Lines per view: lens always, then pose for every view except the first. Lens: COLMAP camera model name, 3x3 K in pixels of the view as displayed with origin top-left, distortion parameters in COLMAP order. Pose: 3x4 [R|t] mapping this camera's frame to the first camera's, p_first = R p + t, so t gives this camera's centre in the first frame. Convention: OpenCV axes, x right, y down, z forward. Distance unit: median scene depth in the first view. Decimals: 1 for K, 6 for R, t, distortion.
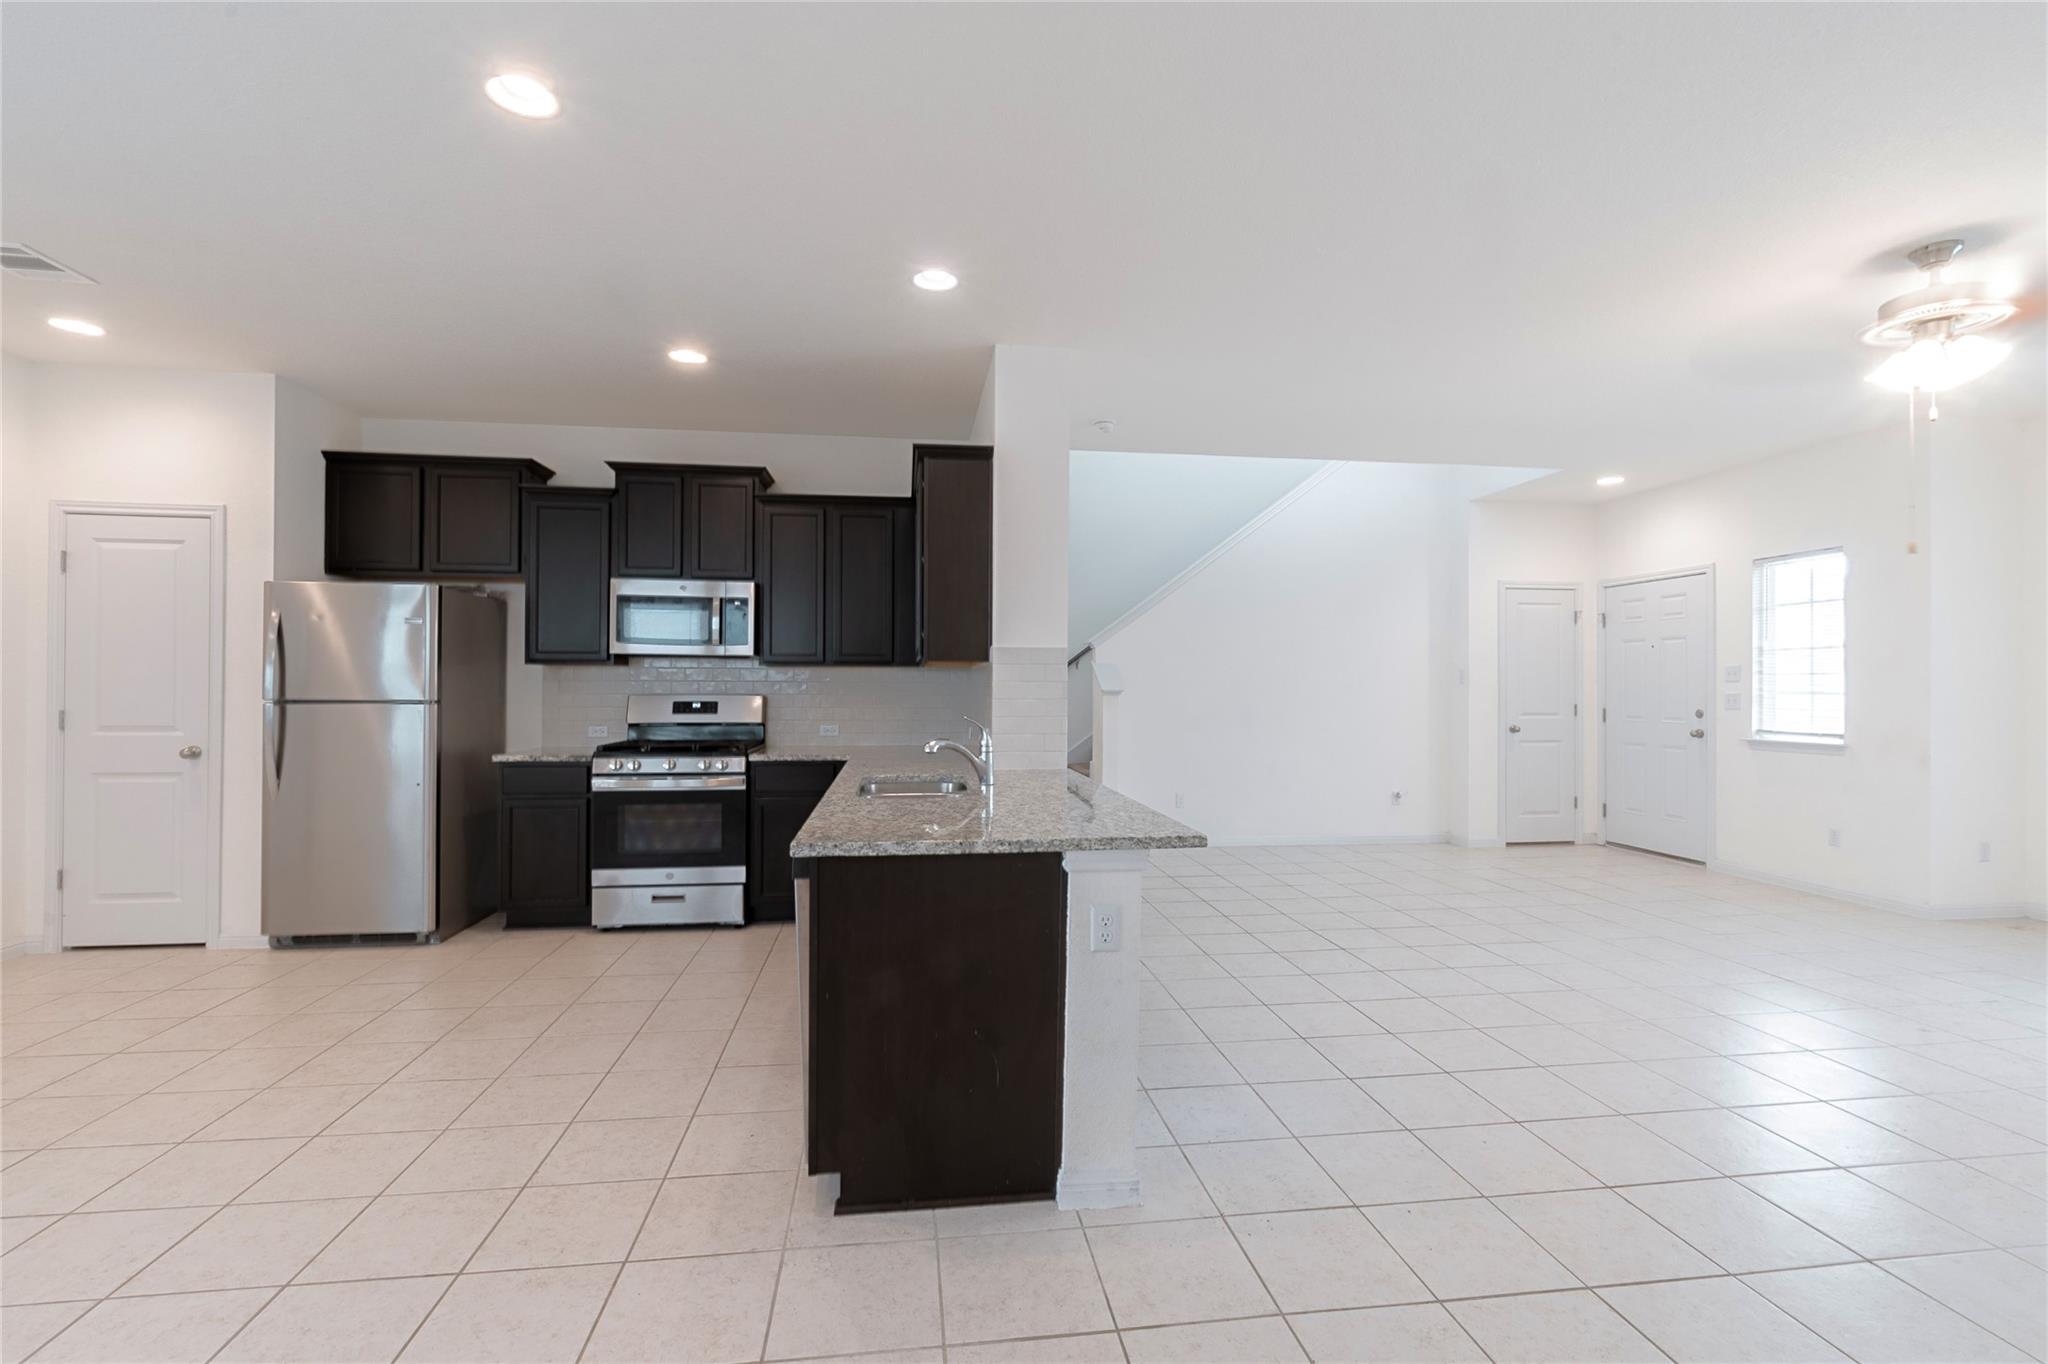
lens RADIAL K [[899.6, 0, 1016.4], [0, 899.6, 682.9], [0, 0, 1]] dist [-0.003251, 0.001346]
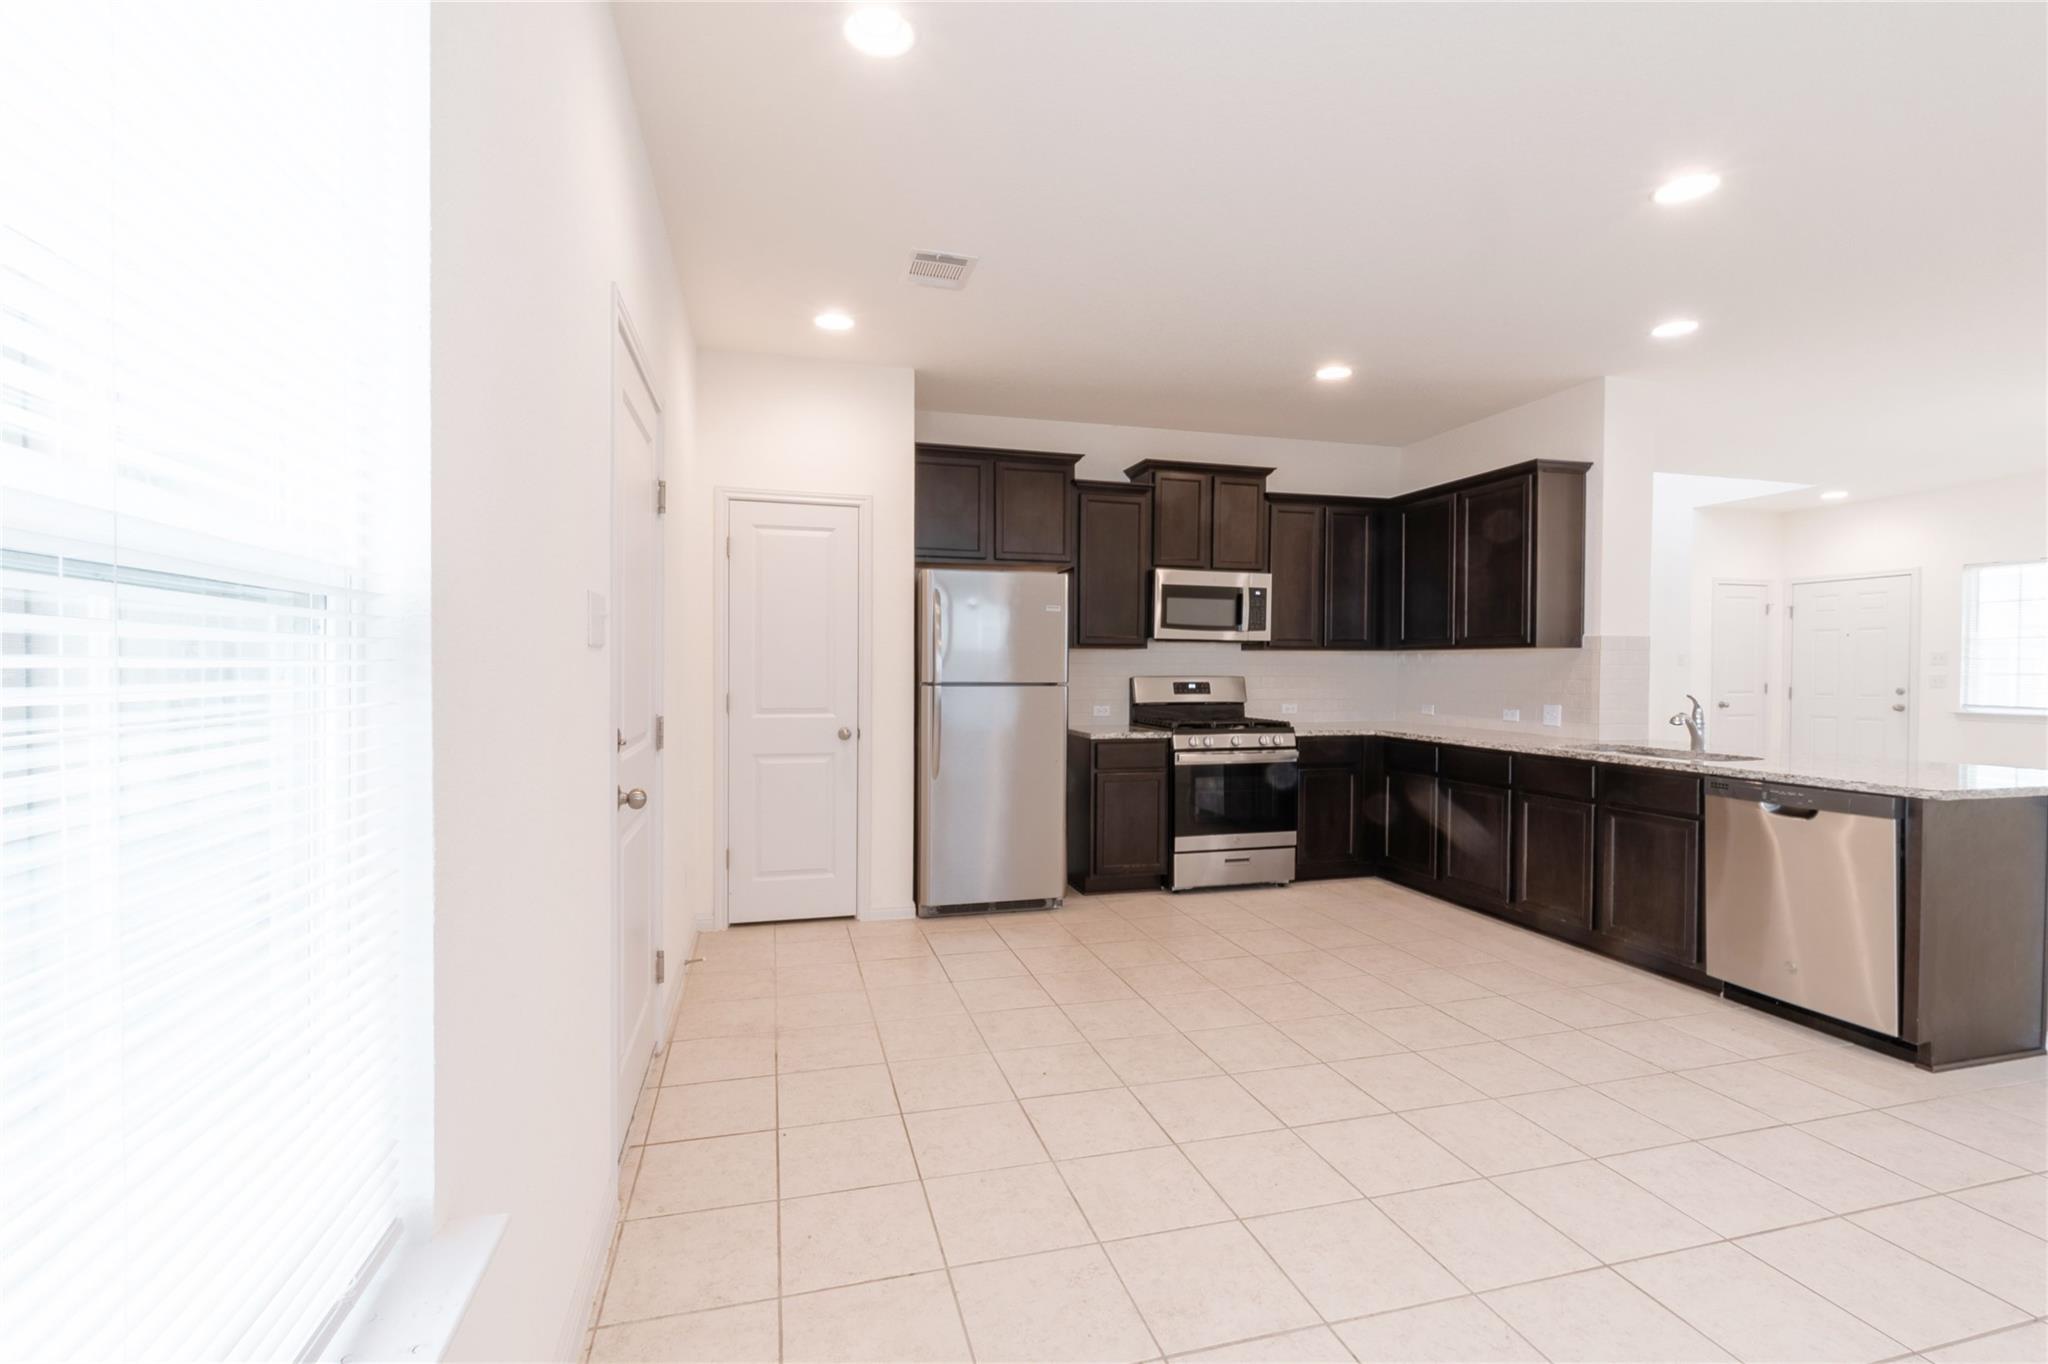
lens RADIAL K [[899.6, 0, 1016.4], [0, 899.6, 682.9], [0, 0, 1]] dist [-0.003251, 0.001346]
pose [[0.990955, -0.002225, 0.134176, -0.786201], [-0.000749, 0.999755, 0.022110, -0.003592], [-0.134192, -0.022010, 0.990711, -0.050600]]
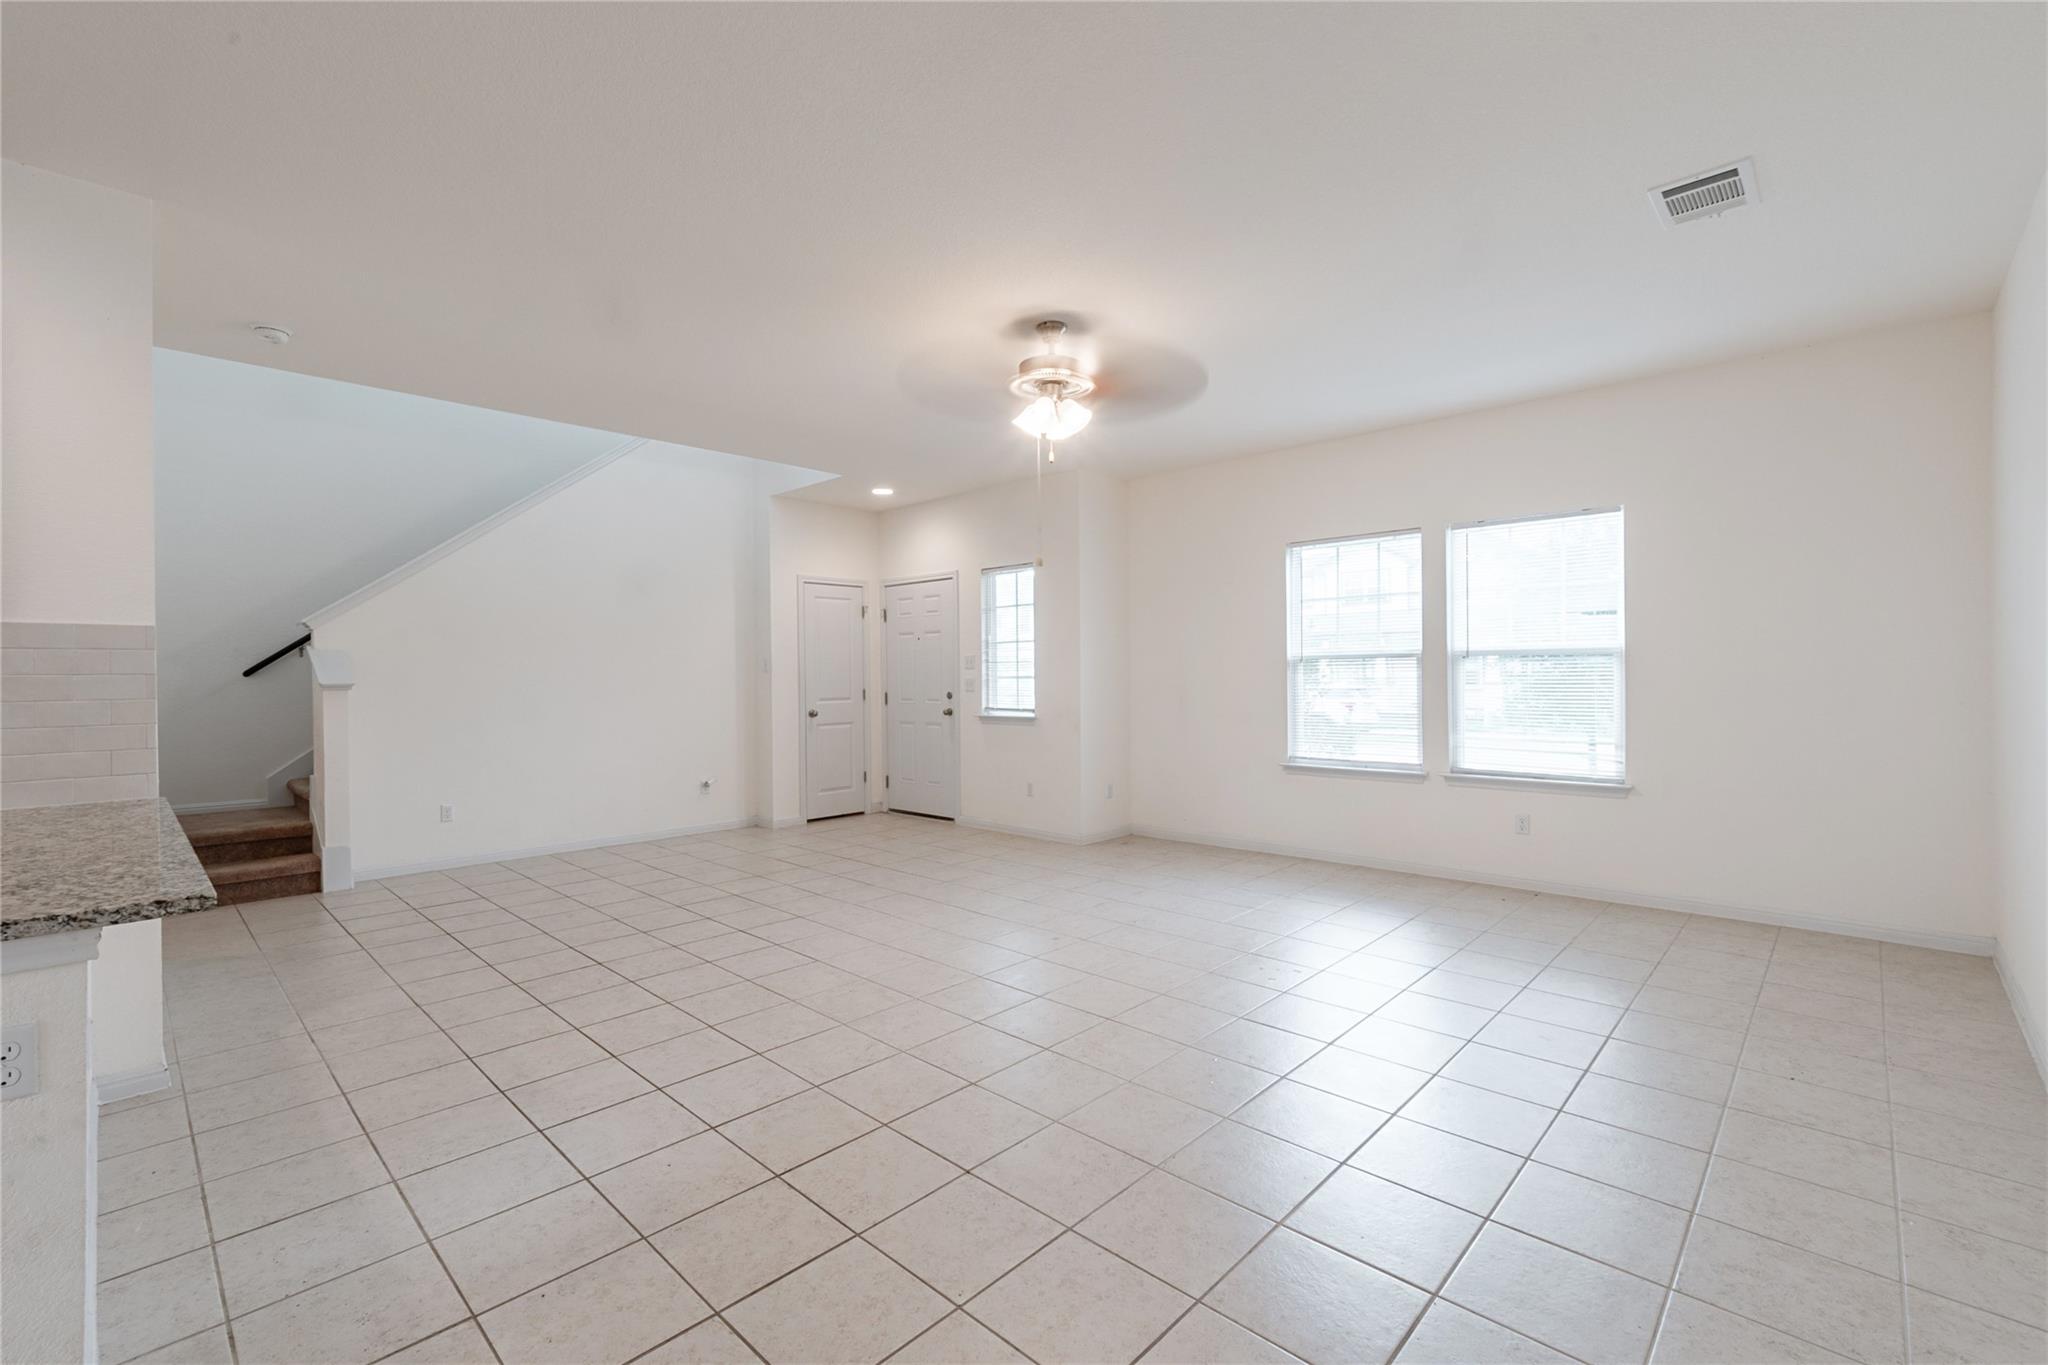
lens RADIAL K [[884.6, 0, 1015.1], [0, 884.6, 683.8], [0, 0, 1]] dist [-0.001631, 0.000319]
pose [[0.779994, -0.015858, 0.625586, 0.123680], [0.007340, 0.999842, 0.016194, 0.000250], [-0.625744, -0.008039, 0.779987, 0.034761]]
